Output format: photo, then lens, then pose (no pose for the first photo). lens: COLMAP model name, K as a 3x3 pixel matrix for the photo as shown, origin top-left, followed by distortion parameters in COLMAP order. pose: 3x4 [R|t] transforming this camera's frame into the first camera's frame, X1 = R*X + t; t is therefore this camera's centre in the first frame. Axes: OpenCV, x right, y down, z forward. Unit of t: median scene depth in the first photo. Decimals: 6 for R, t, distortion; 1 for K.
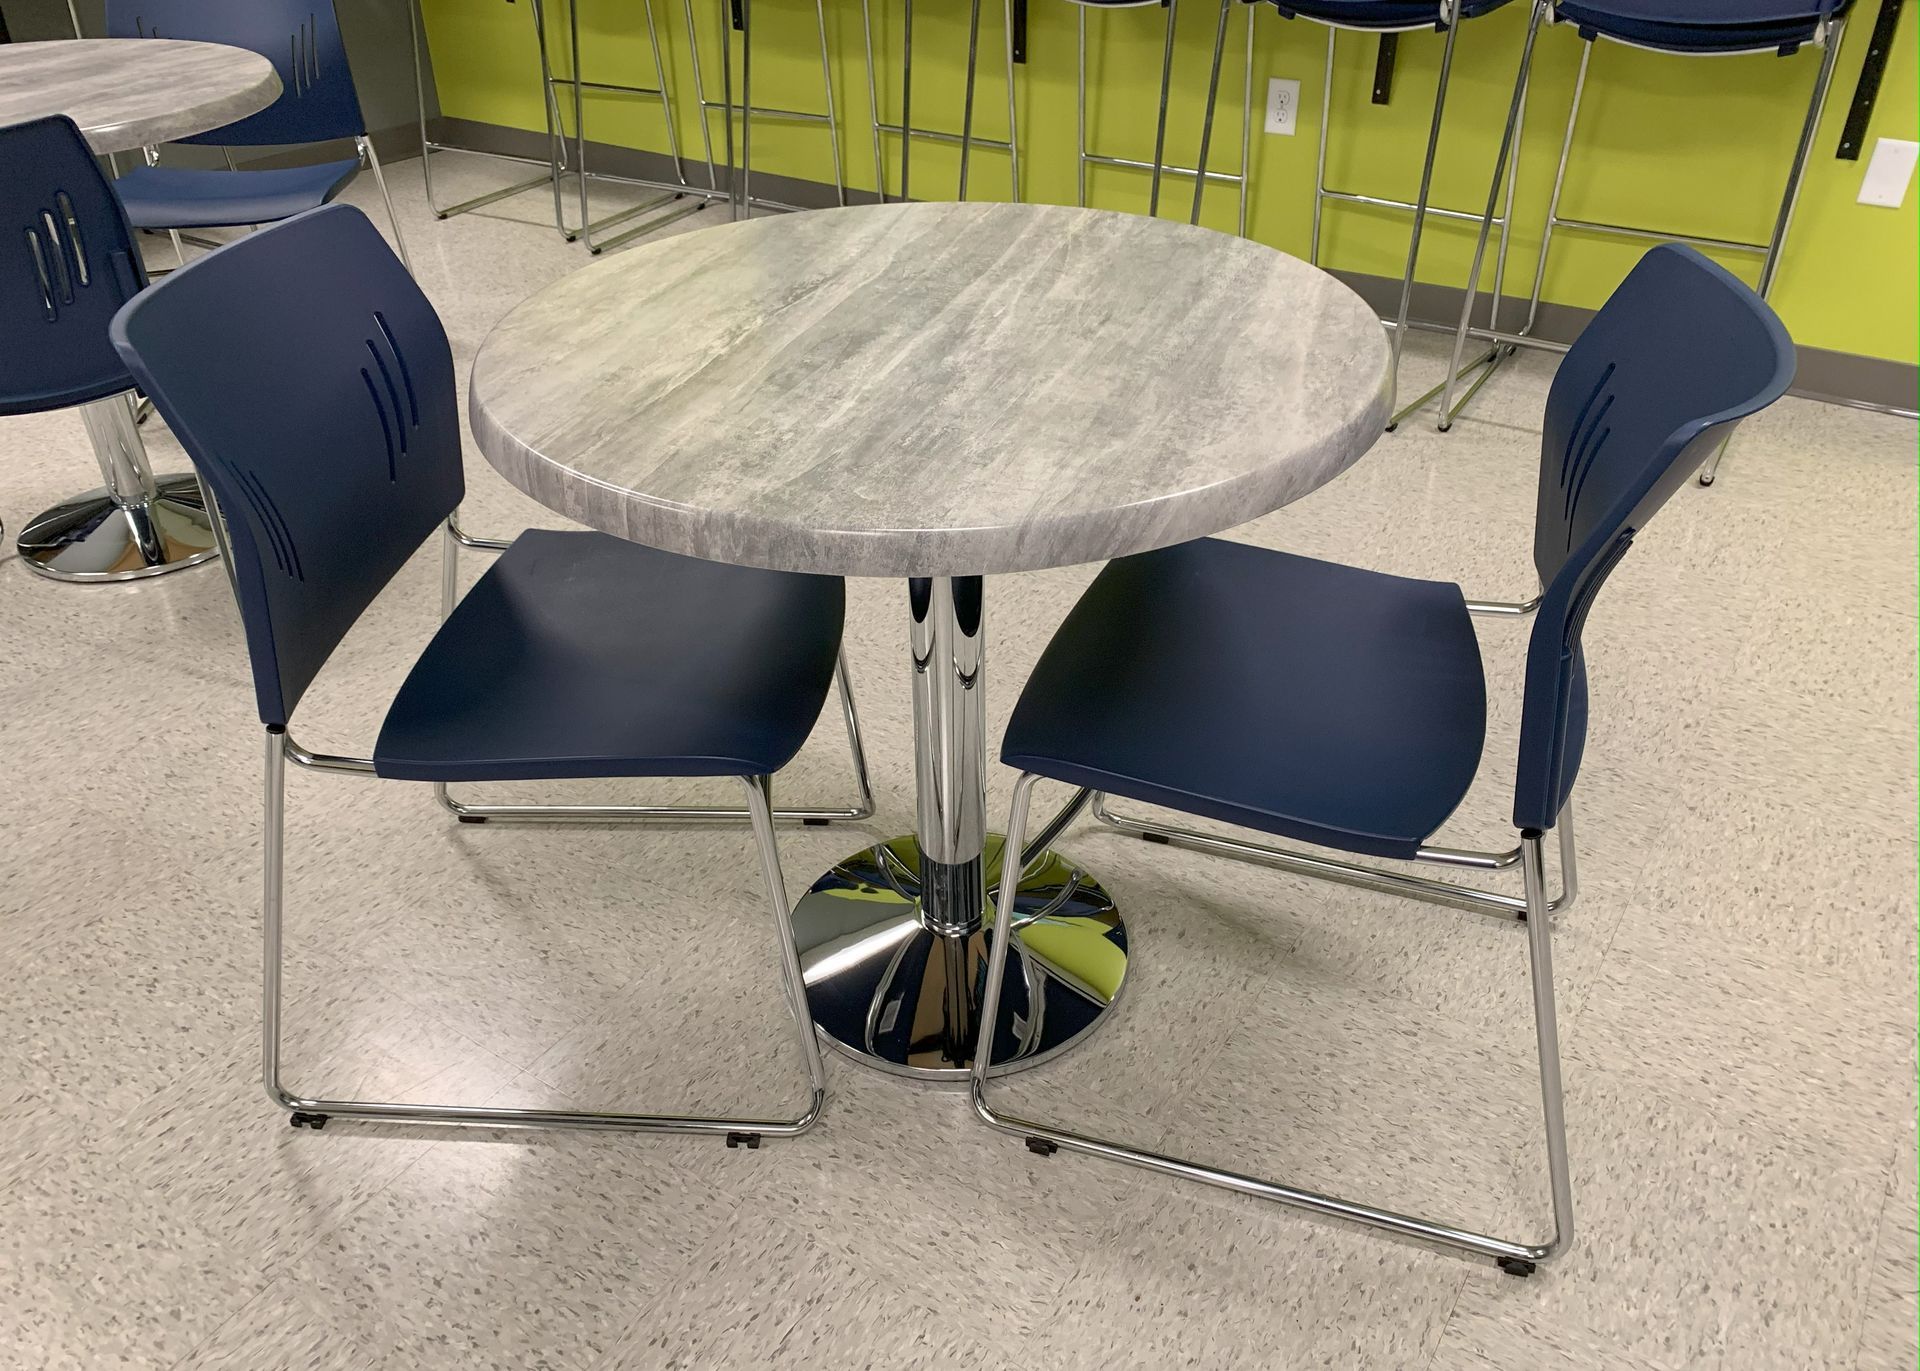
lens RADIAL K [[1409.4, 0, 960.0], [0, 1409.4, 685.5], [0, 0, 1]] dist [-0.000952, -0.004300]
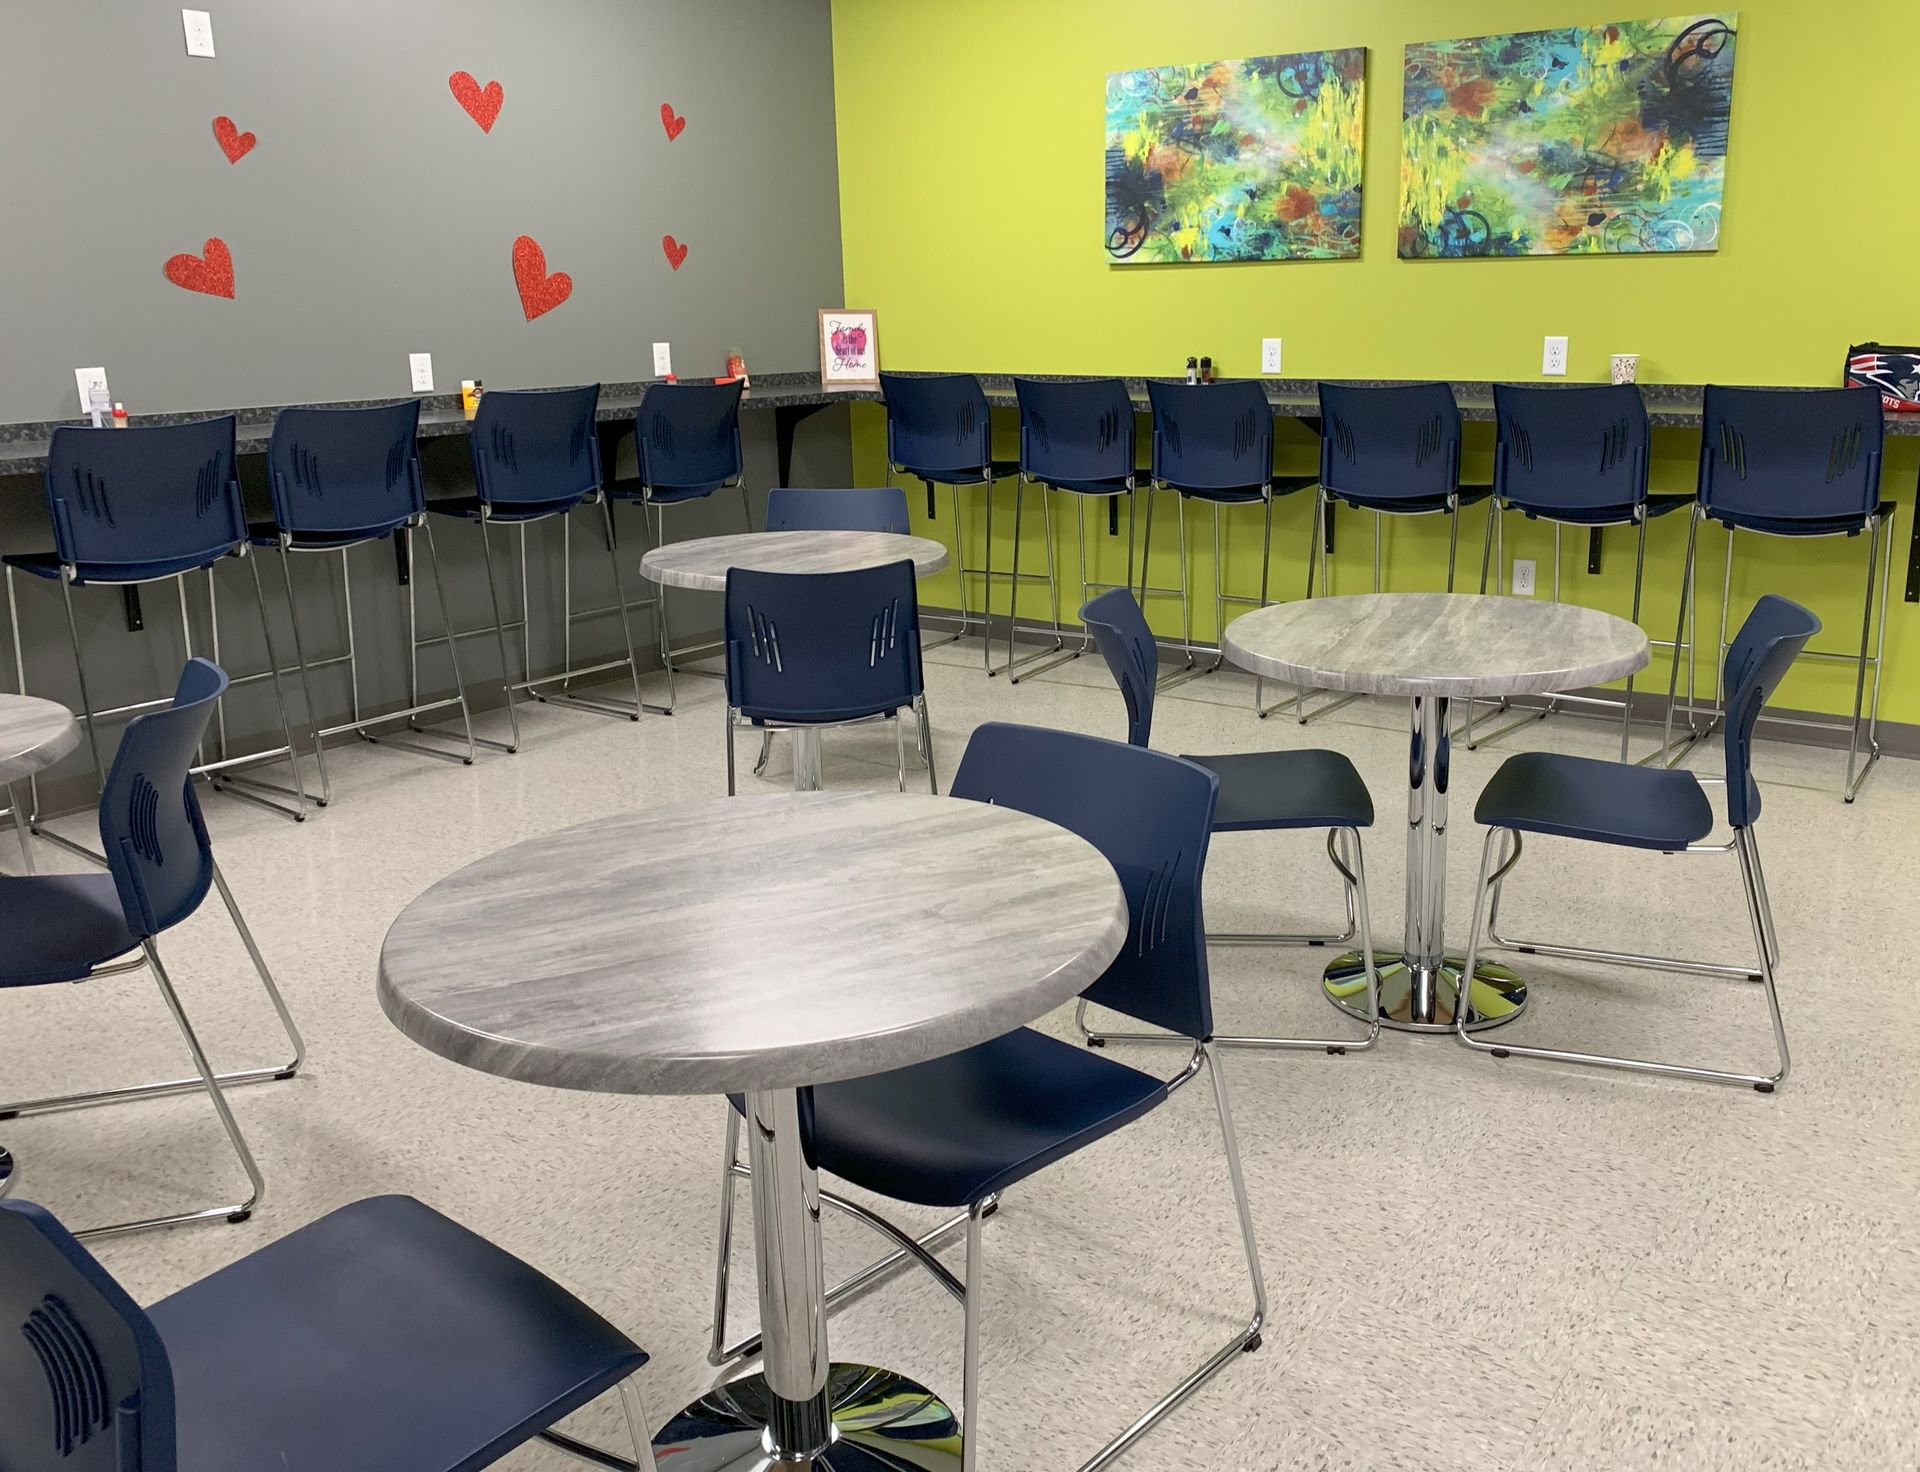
lens RADIAL K [[1667.3, 0, 960.0], [0, 1667.3, 736.0], [0, 0, 1]] dist [0.003450, -0.086779]
pose [[0.998286, 0.001753, -0.058498, -0.306449], [-0.021015, 0.943628, -0.330341, 0.393951], [0.054621, 0.331004, 0.942047, -0.726036]]
